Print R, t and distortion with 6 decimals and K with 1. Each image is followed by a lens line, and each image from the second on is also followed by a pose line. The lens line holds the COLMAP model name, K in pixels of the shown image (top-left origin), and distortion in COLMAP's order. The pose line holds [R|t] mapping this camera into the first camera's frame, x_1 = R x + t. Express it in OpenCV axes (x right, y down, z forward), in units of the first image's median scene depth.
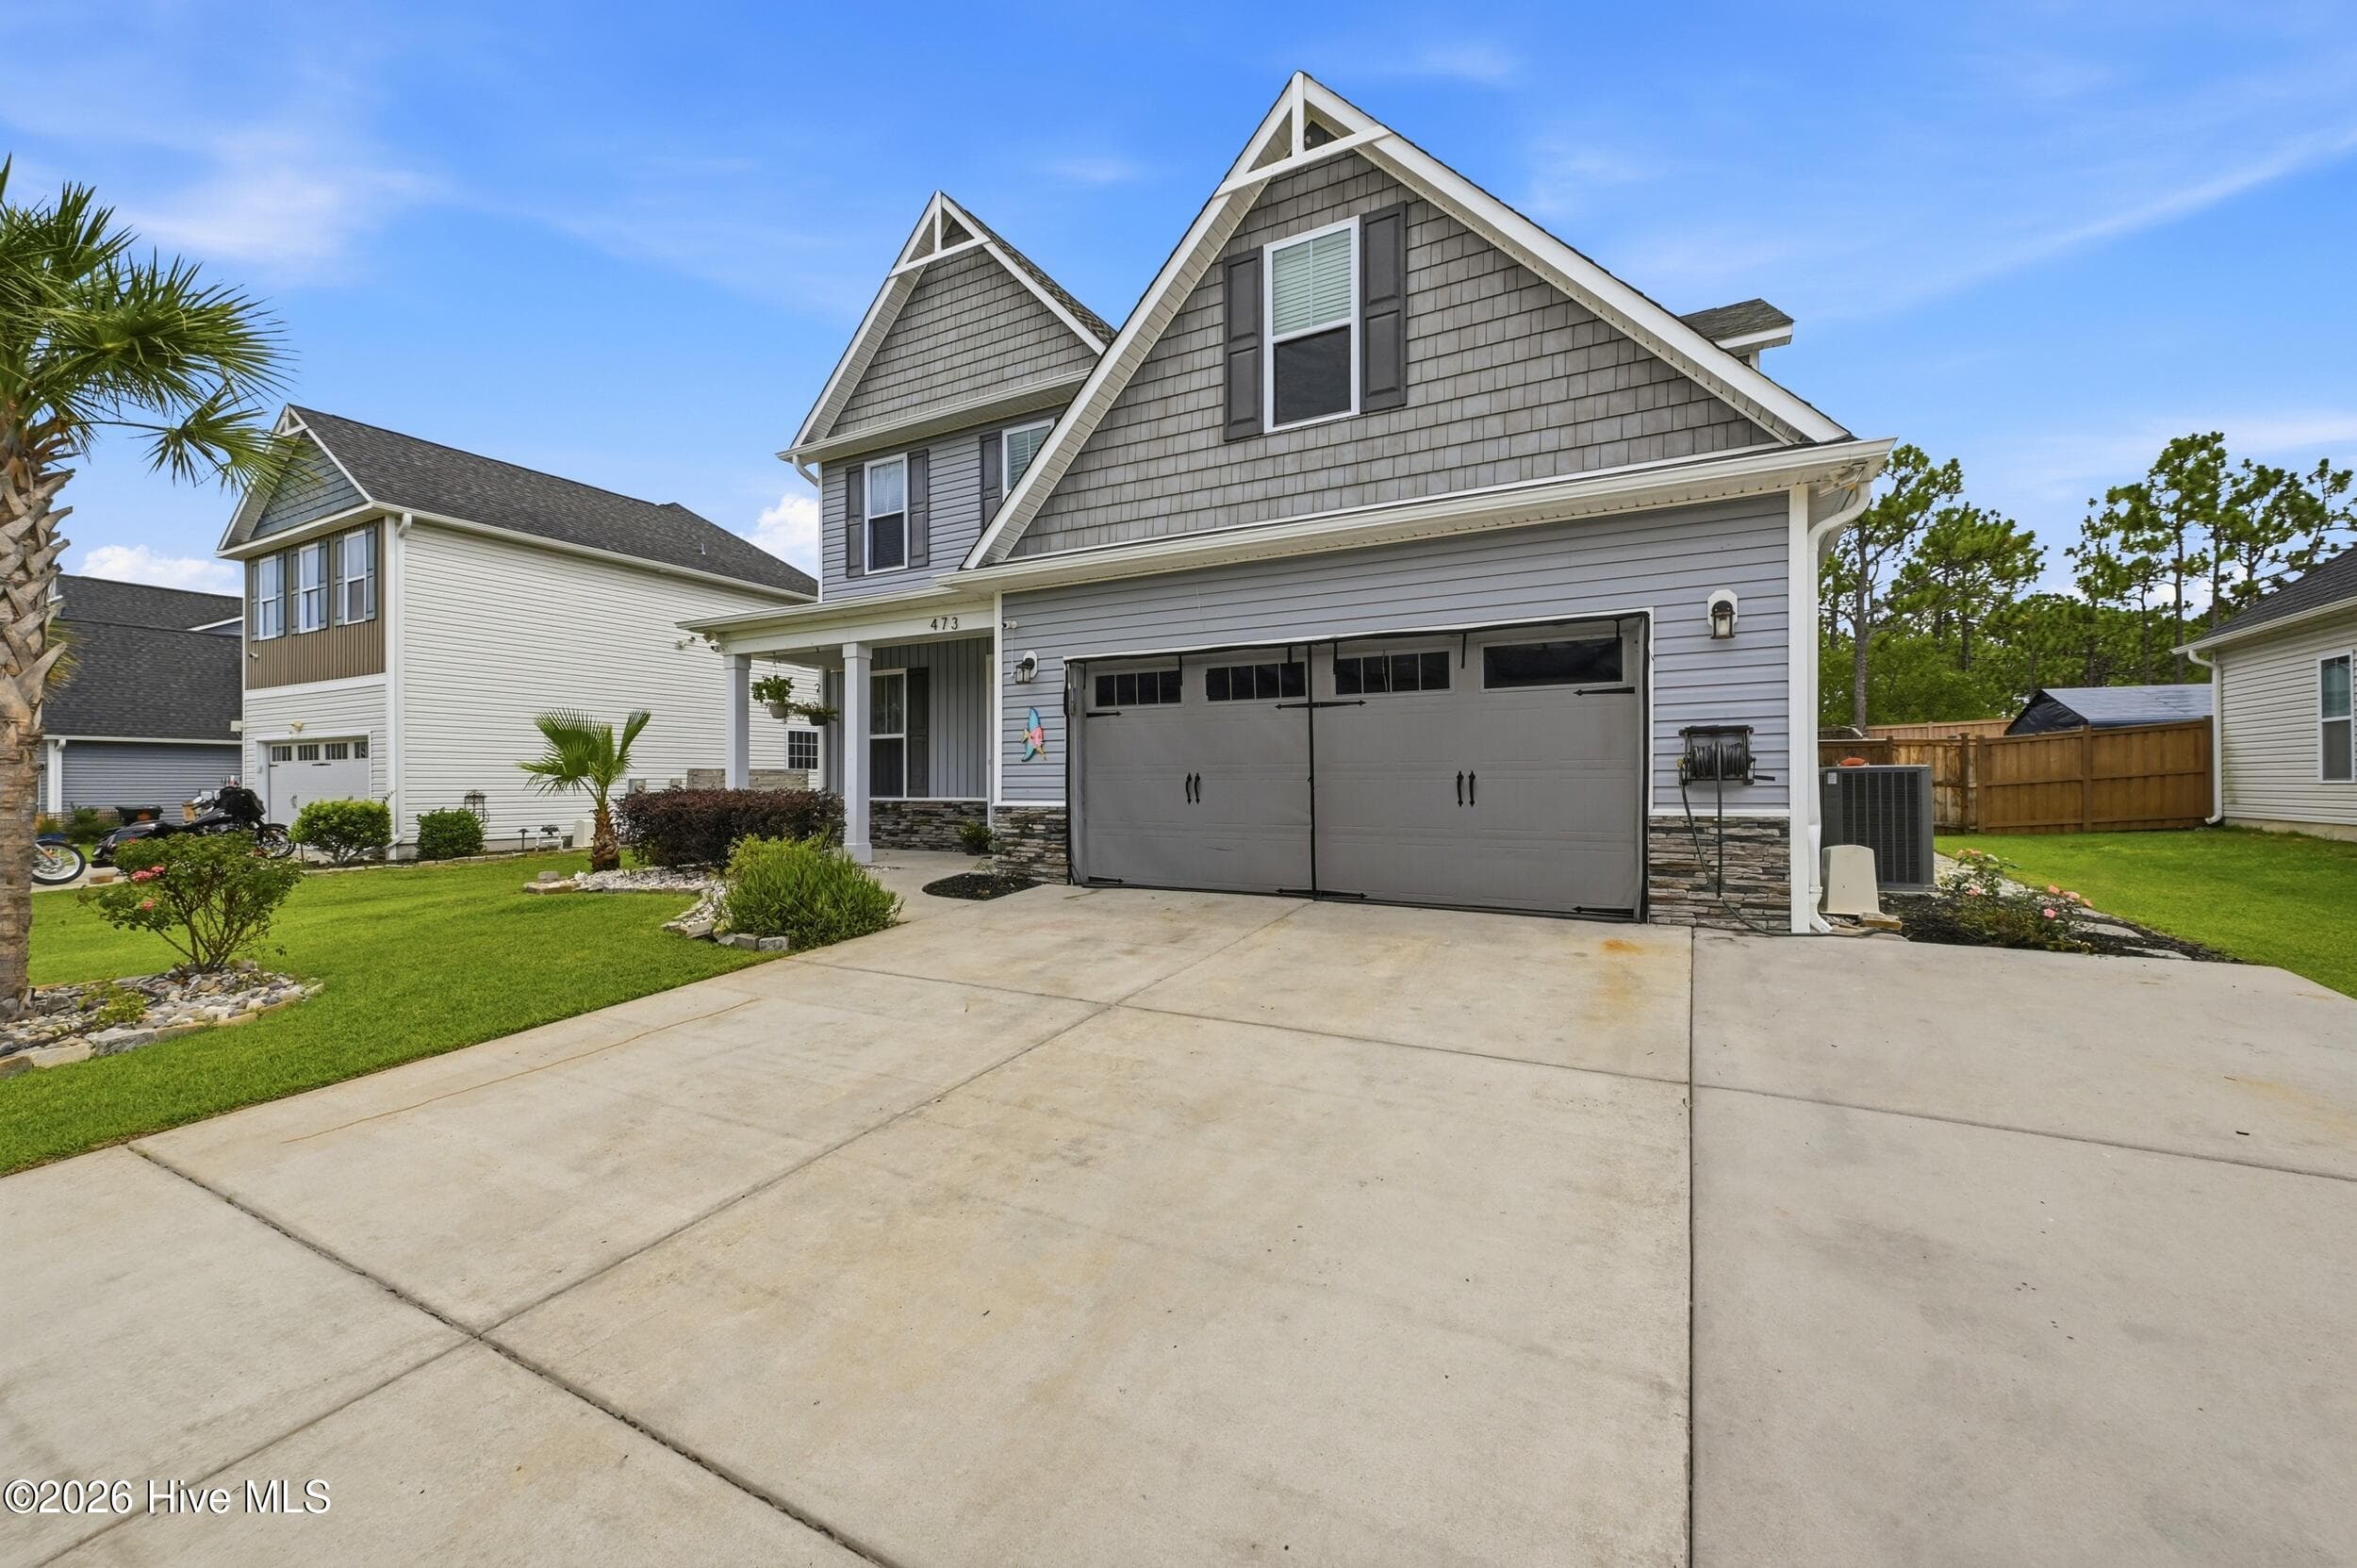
lens RADIAL K [[932.8, 0, 1166.0], [0, 932.8, 781.4], [0, 0, 1]] dist [0.001908, -0.000197]
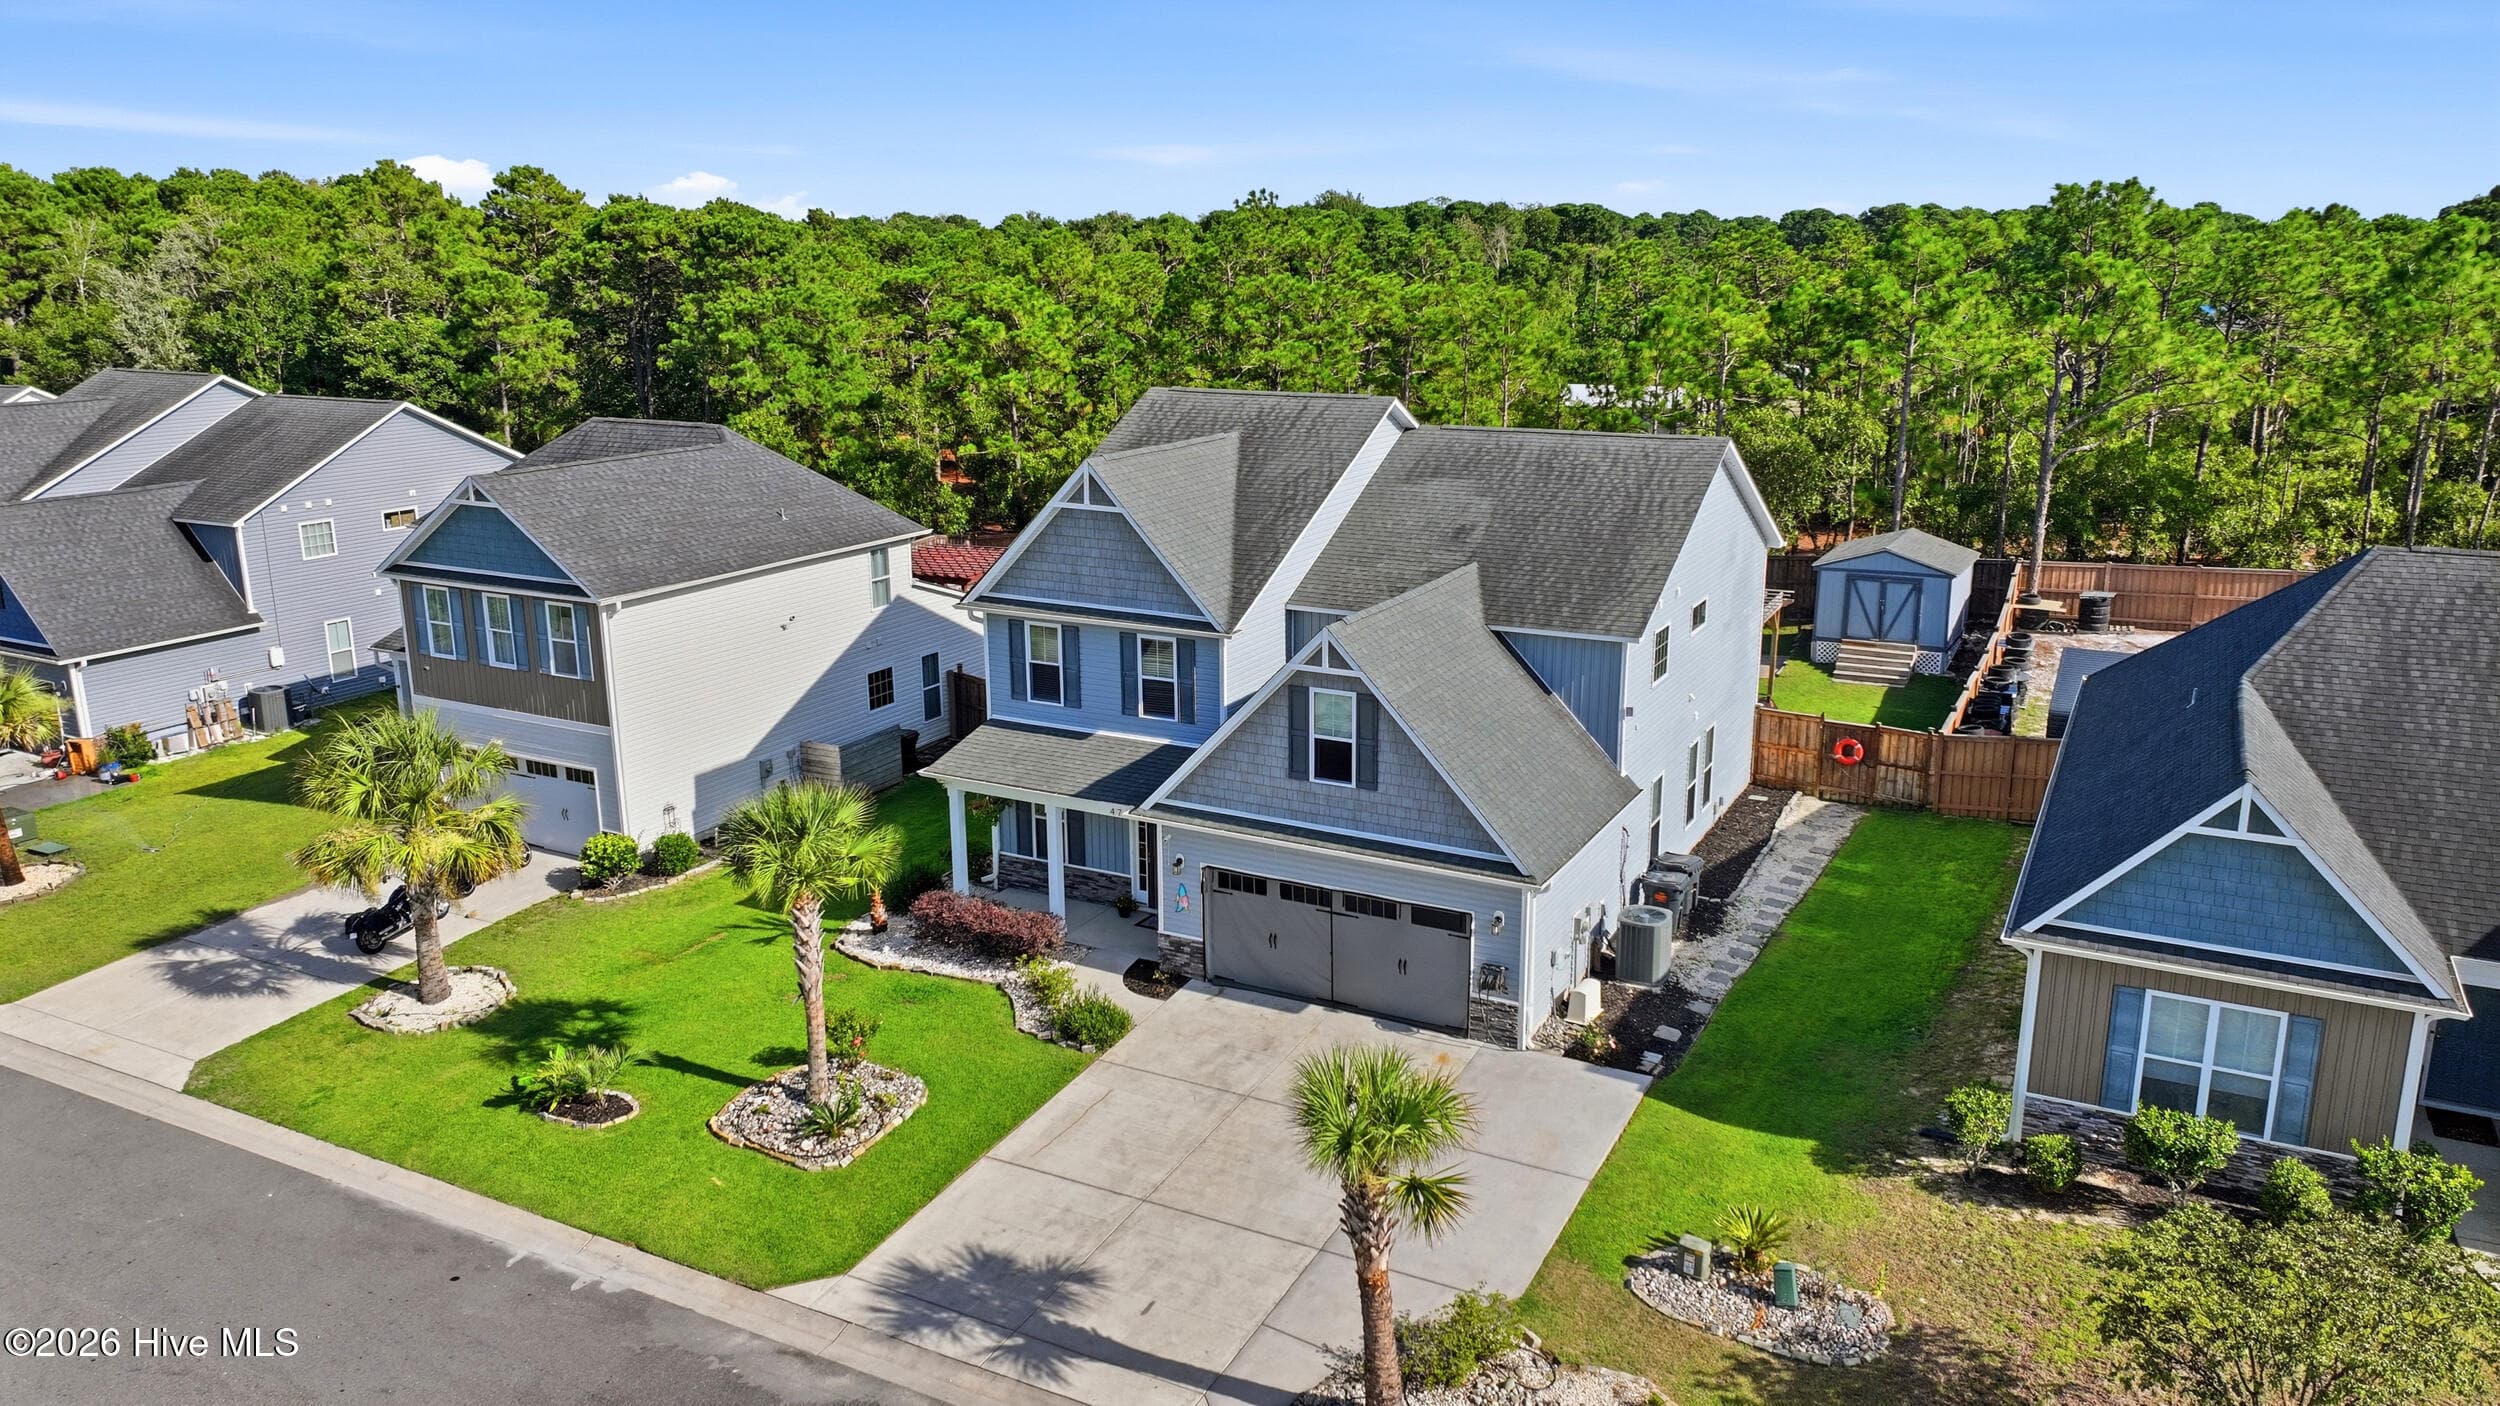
lens RADIAL K [[1779.7, 0, 1251.7], [0, 1779.7, 700.6], [0, 0, 1]] dist [0.004674, 0.000453]
pose [[0.999681, -0.011767, 0.022338, -0.088308], [0.005704, 0.967143, 0.254169, -1.376587], [-0.024595, -0.253961, 0.966902, -2.353108]]
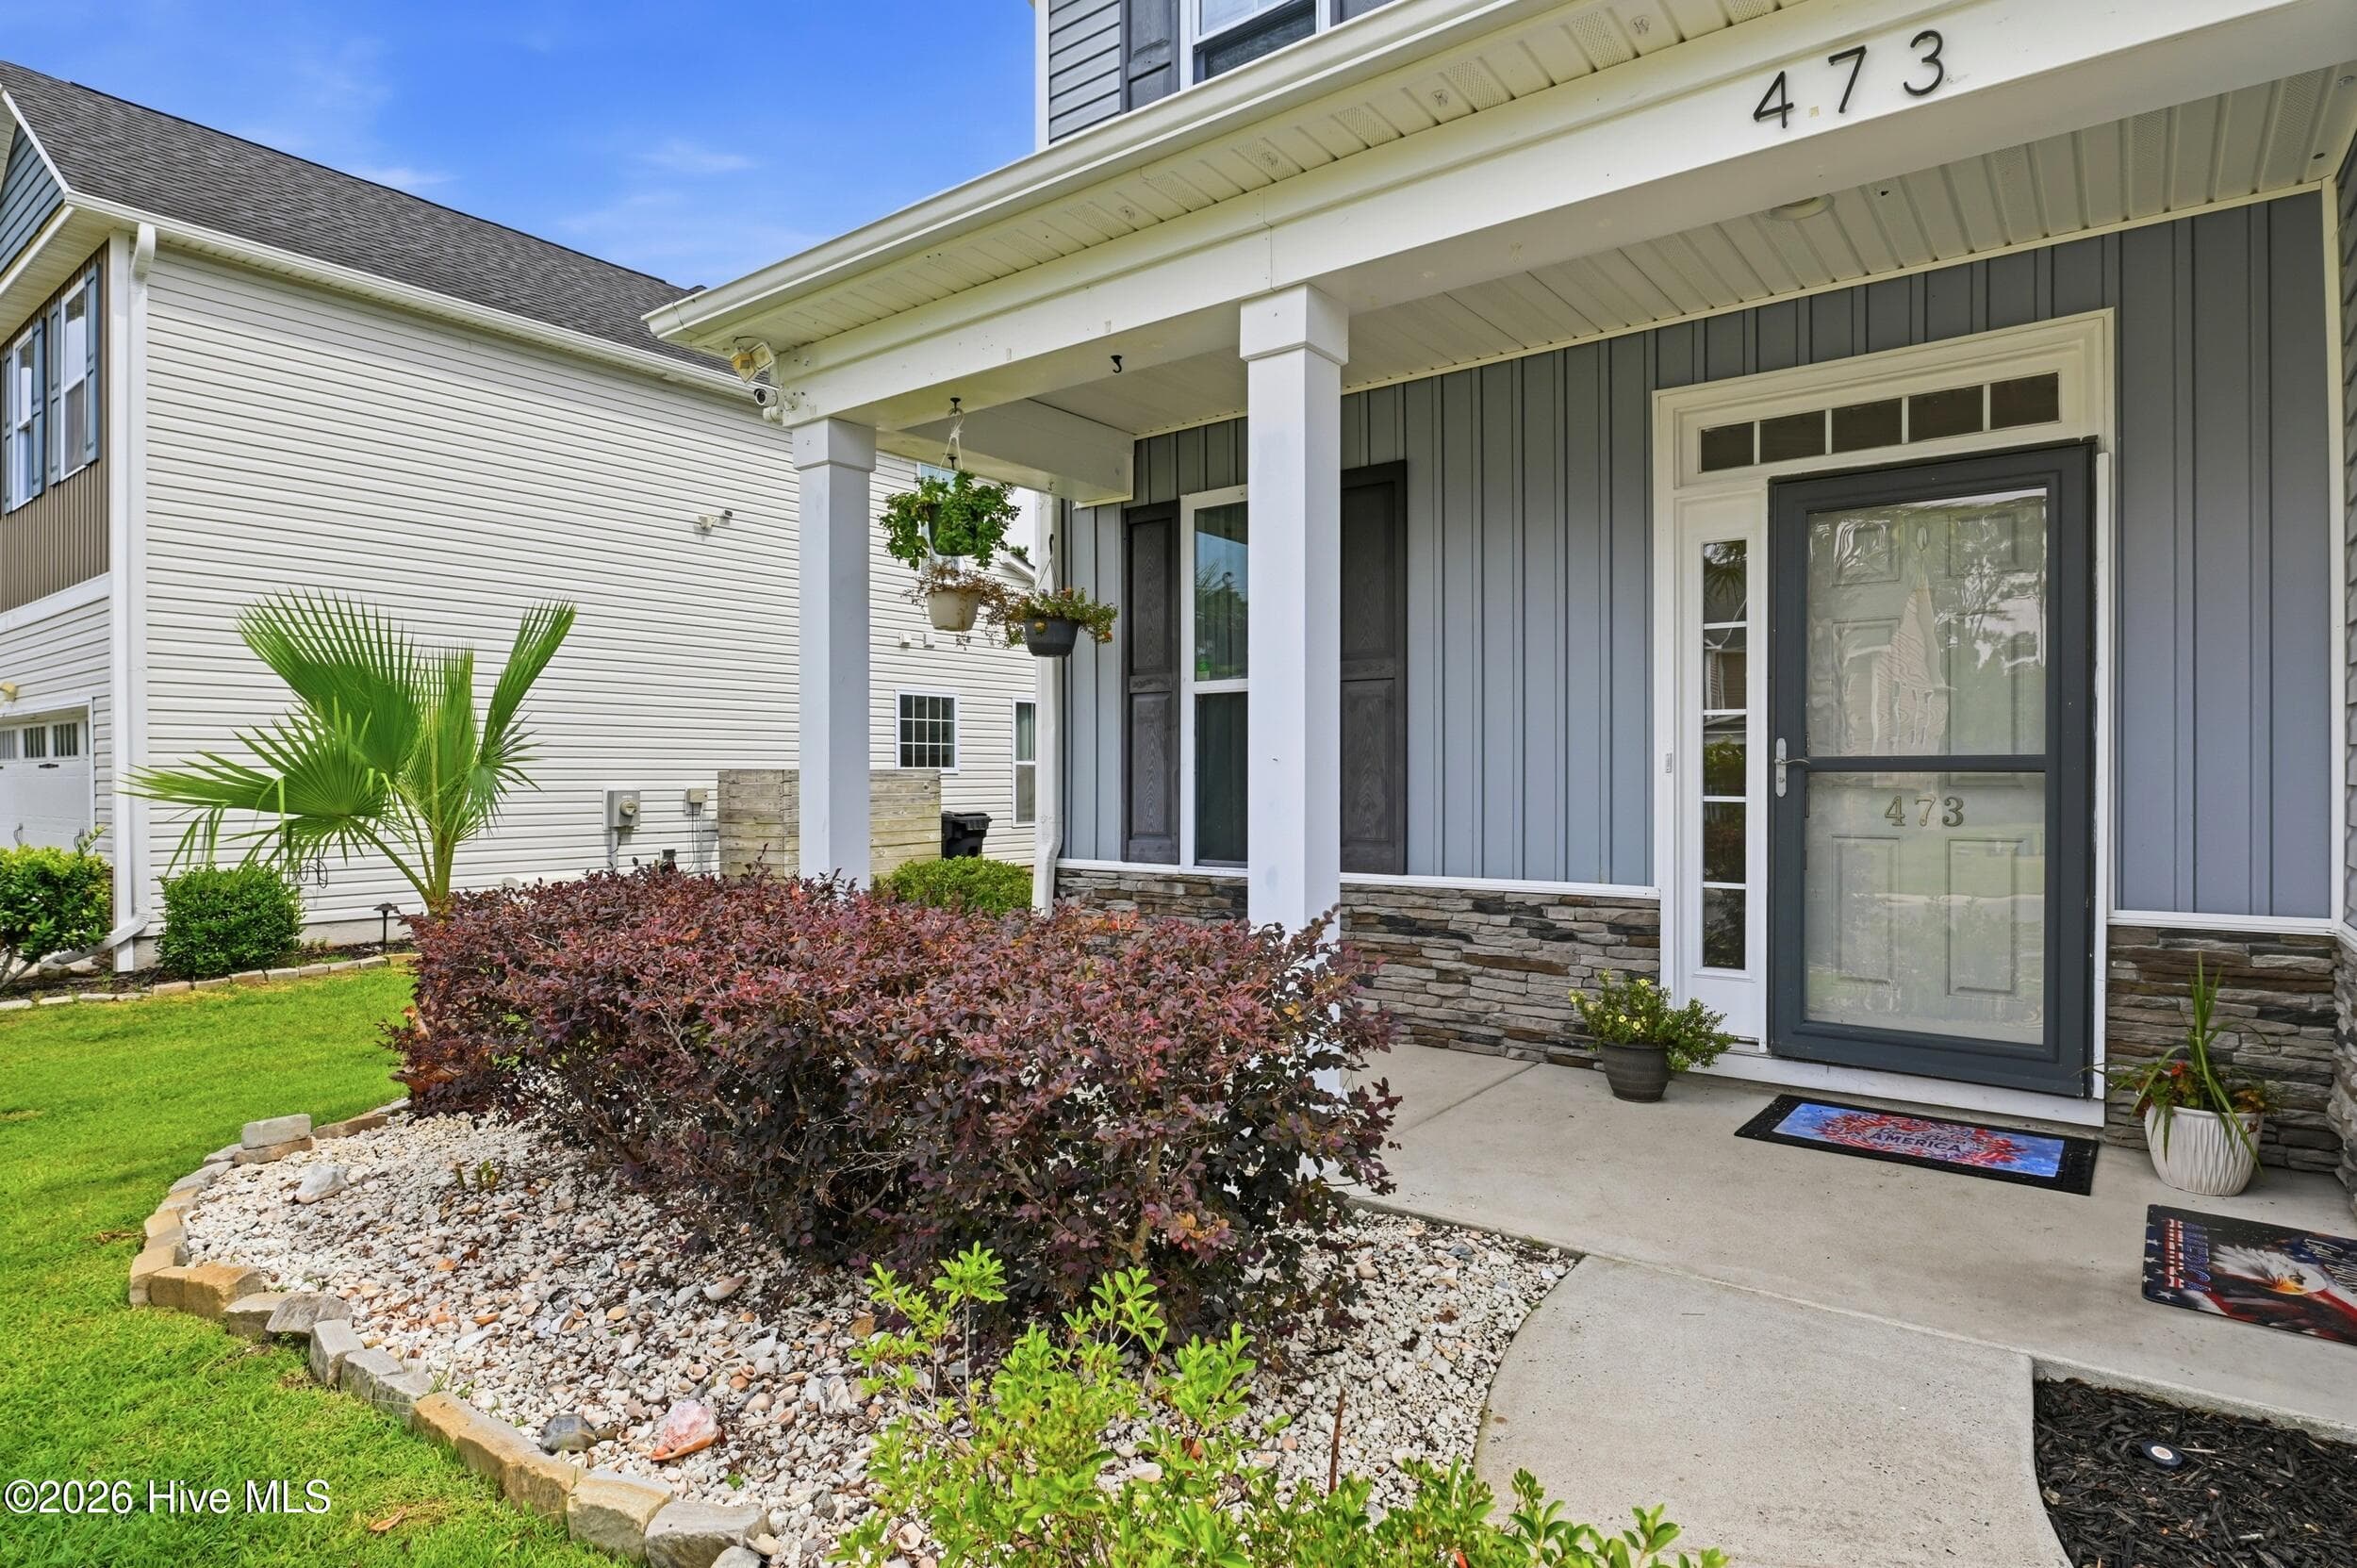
lens RADIAL K [[1266.6, 0, 1174.9], [0, 1266.6, 783.0], [0, 0, 1]] dist [-0.023394, 0.000349]
pose [[0.990017, -0.000995, -0.140944, -0.410419], [0.001891, 0.999979, 0.006227, -0.024850], [0.140935, -0.006431, 0.989998, 0.854829]]
